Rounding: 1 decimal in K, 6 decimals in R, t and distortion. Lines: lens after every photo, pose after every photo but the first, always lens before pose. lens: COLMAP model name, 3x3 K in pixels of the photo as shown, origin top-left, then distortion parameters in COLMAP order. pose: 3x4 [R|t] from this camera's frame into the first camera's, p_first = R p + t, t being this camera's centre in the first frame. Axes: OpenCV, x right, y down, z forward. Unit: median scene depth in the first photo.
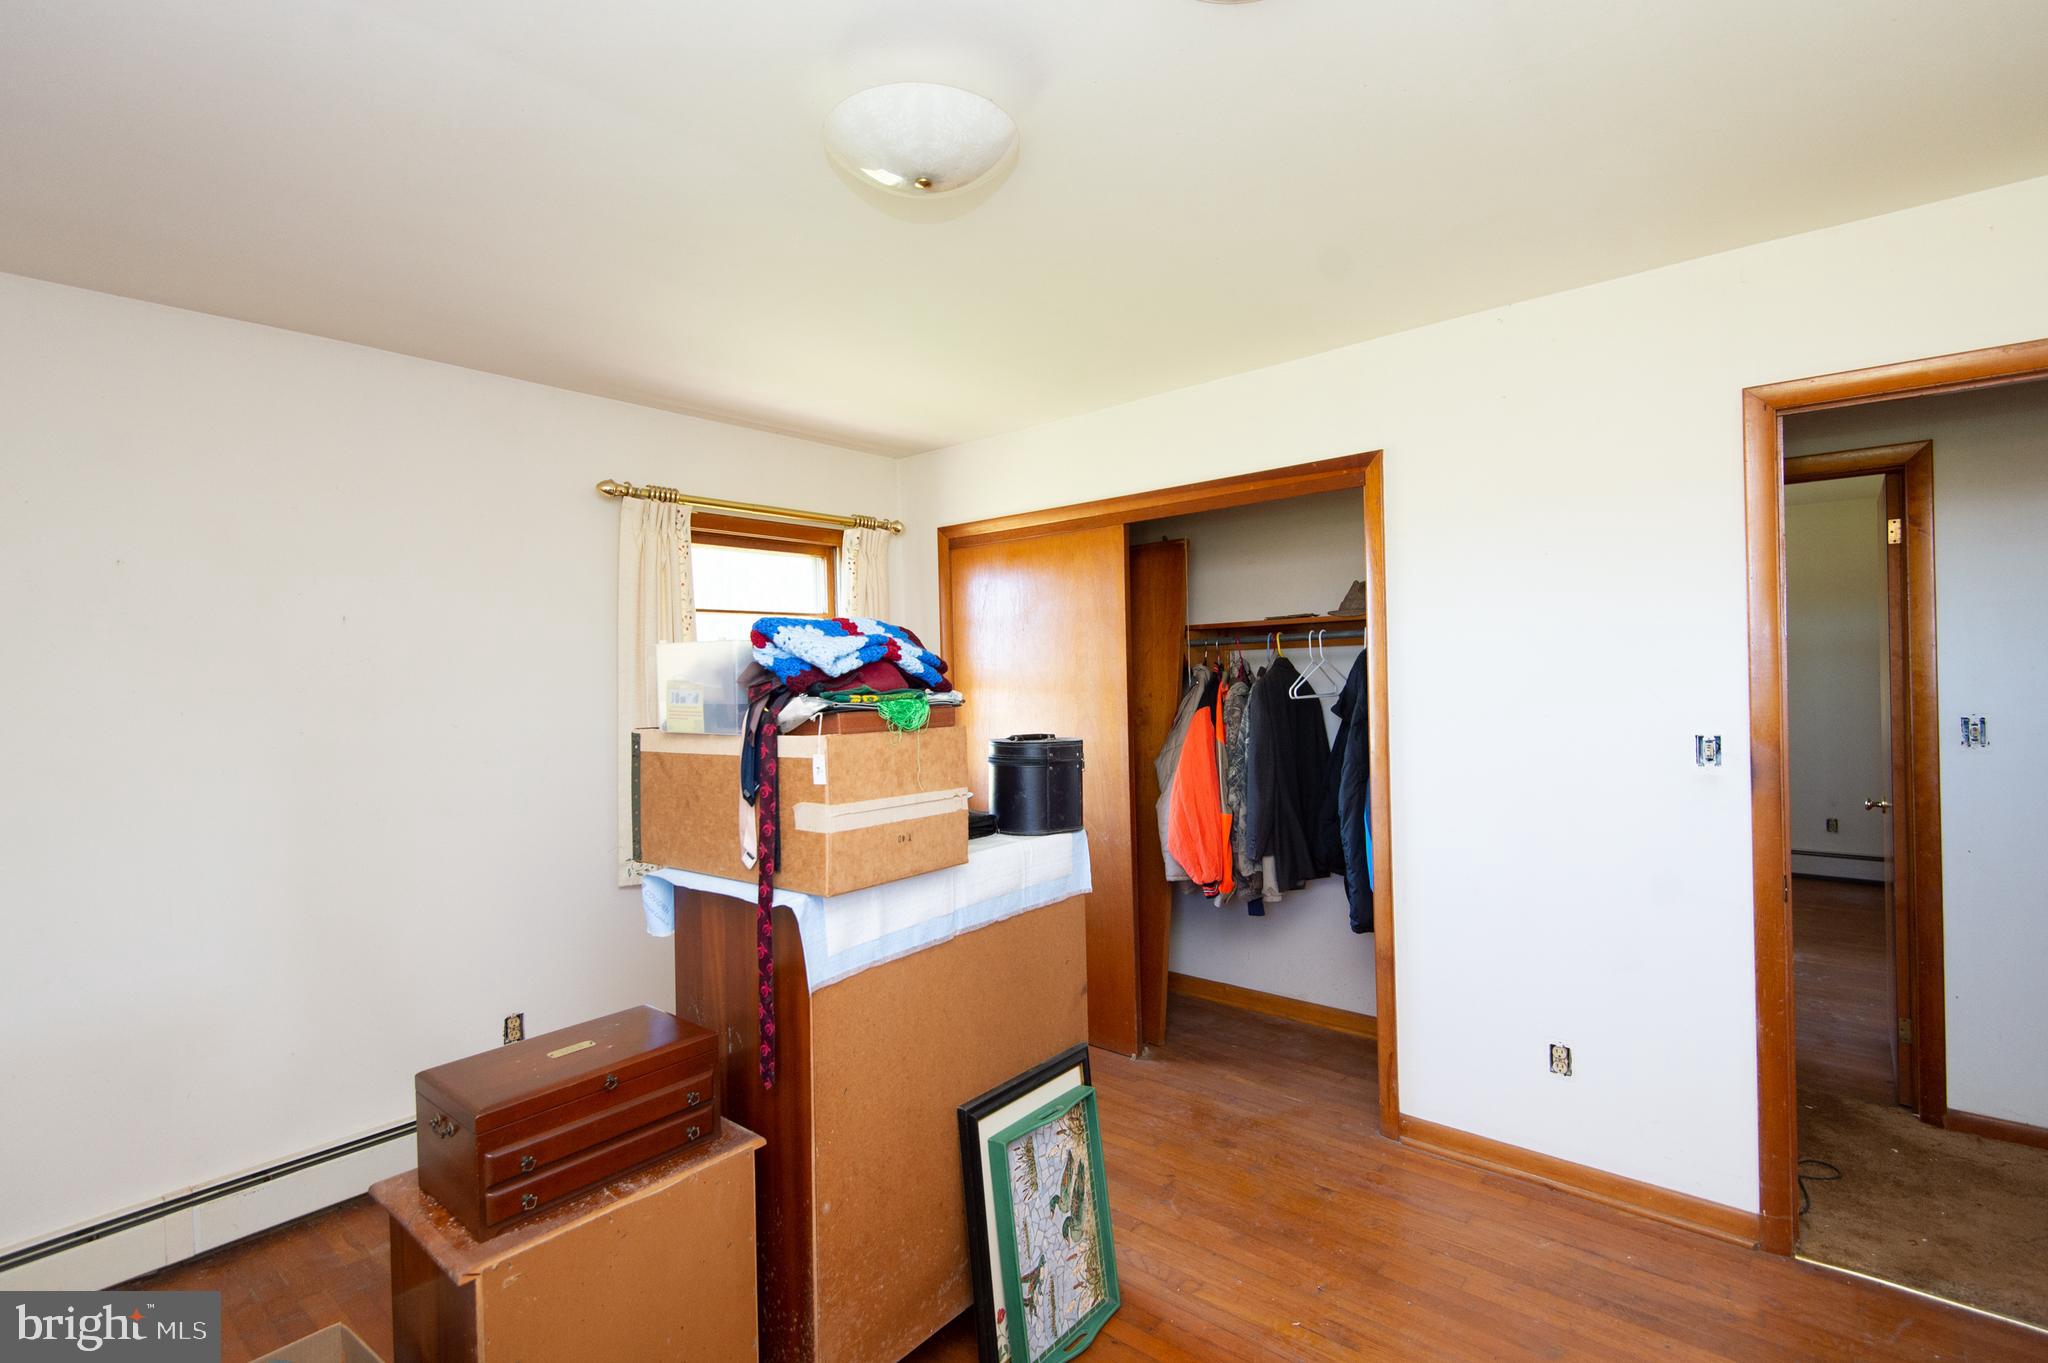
lens RADIAL K [[929.5, 0, 1025.4], [0, 929.5, 675.7], [0, 0, 1]] dist [0.015016, -0.008789]
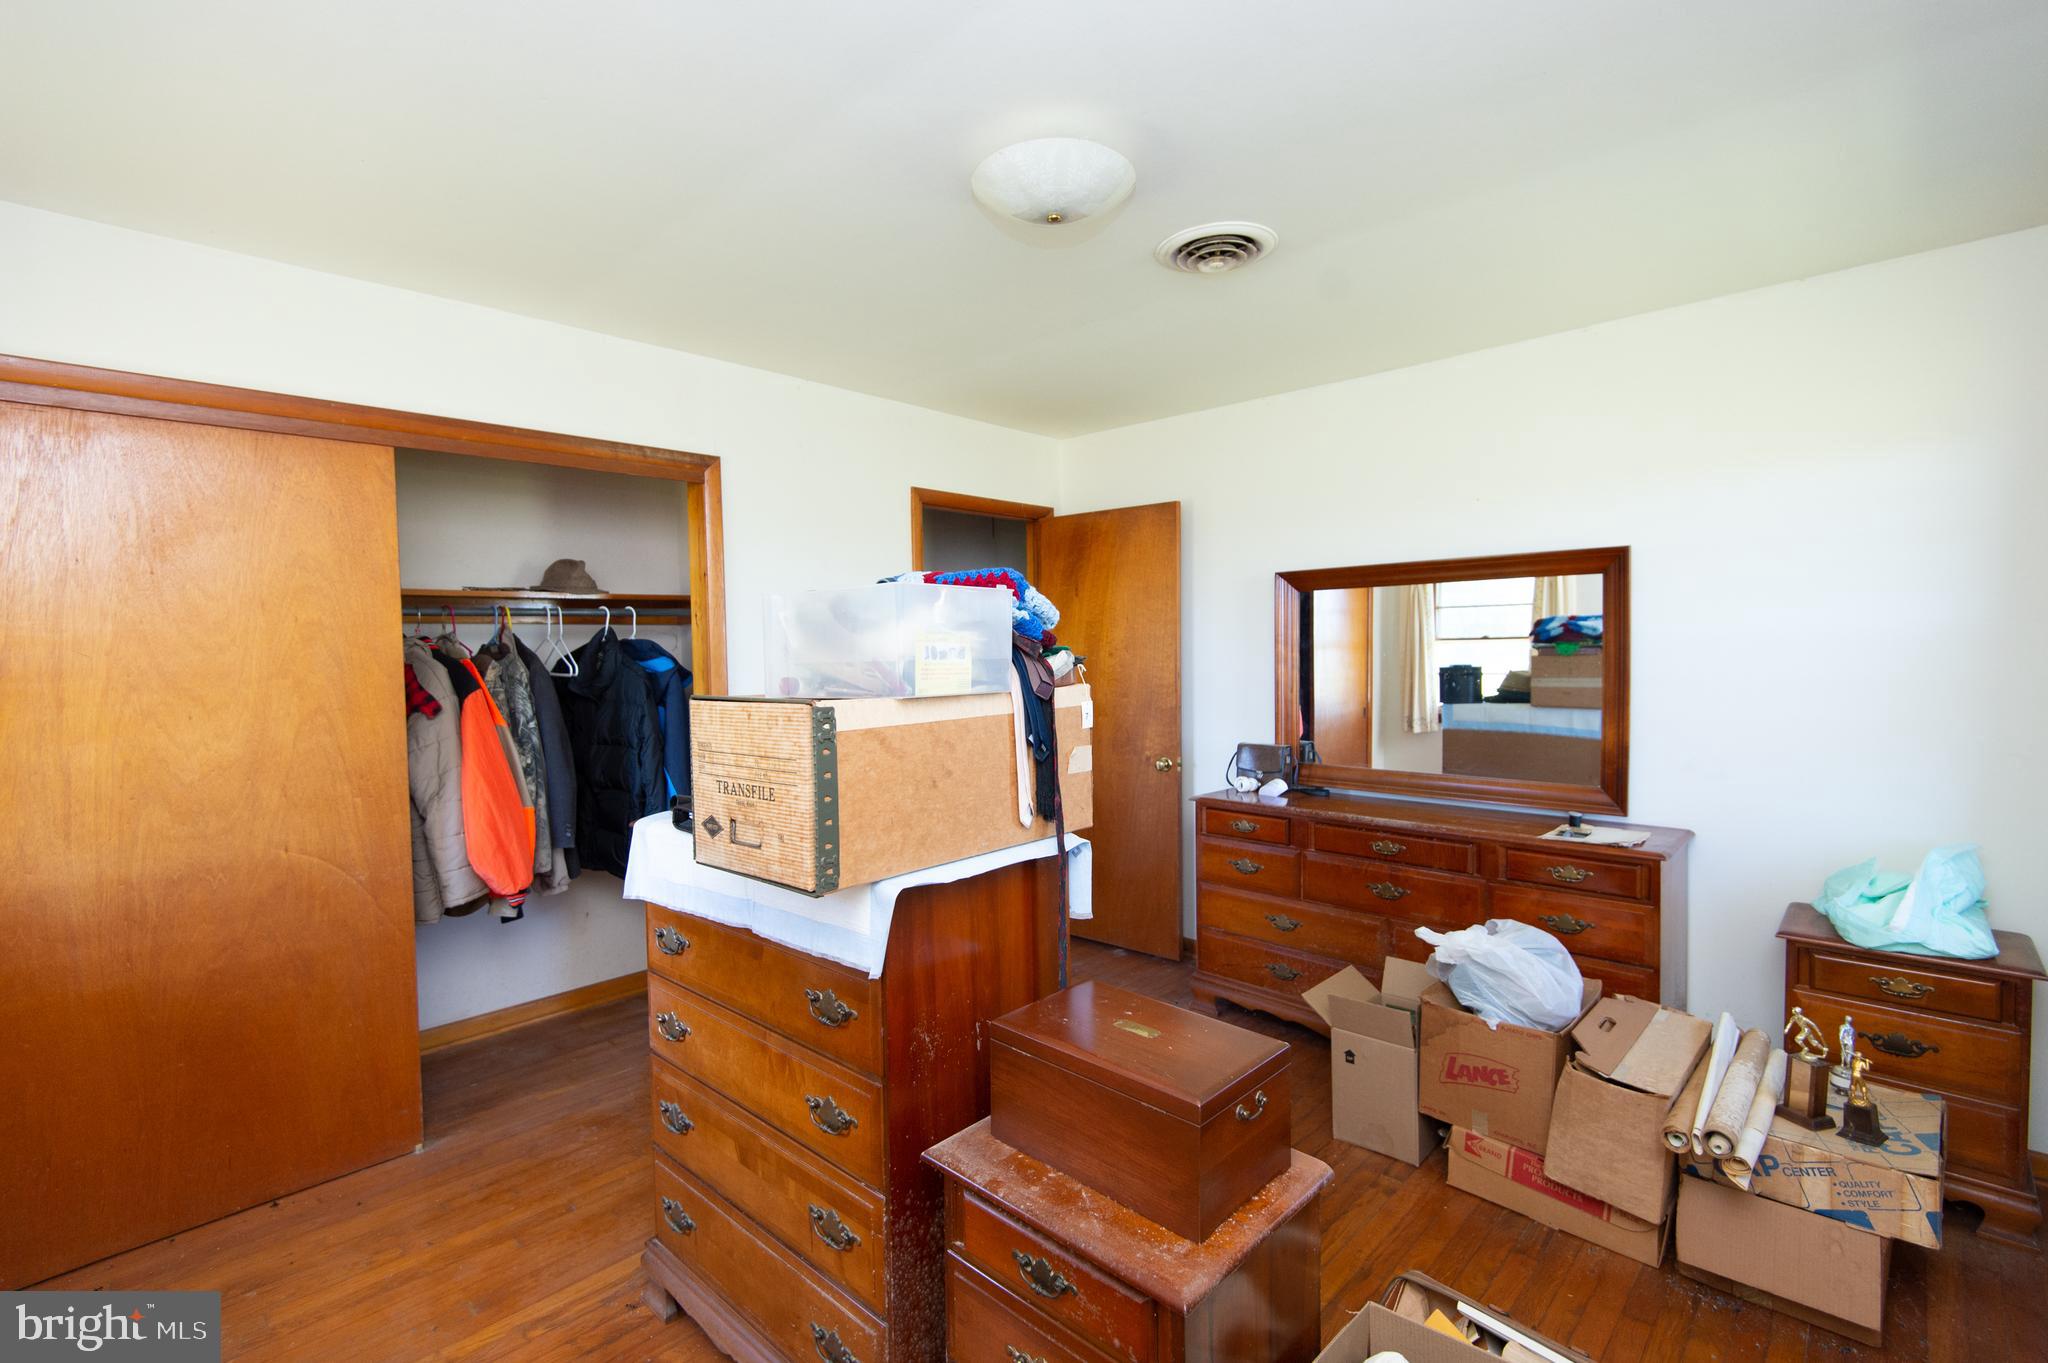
lens RADIAL K [[915.2, 0, 1026.7], [0, 915.2, 690.5], [0, 0, 1]] dist [0.000230, -0.000670]
pose [[0.048735, -0.023769, 0.998529, -1.086232], [0.010197, 0.999677, 0.023299, 0.036500], [-0.998760, 0.009047, 0.048962, 0.832634]]
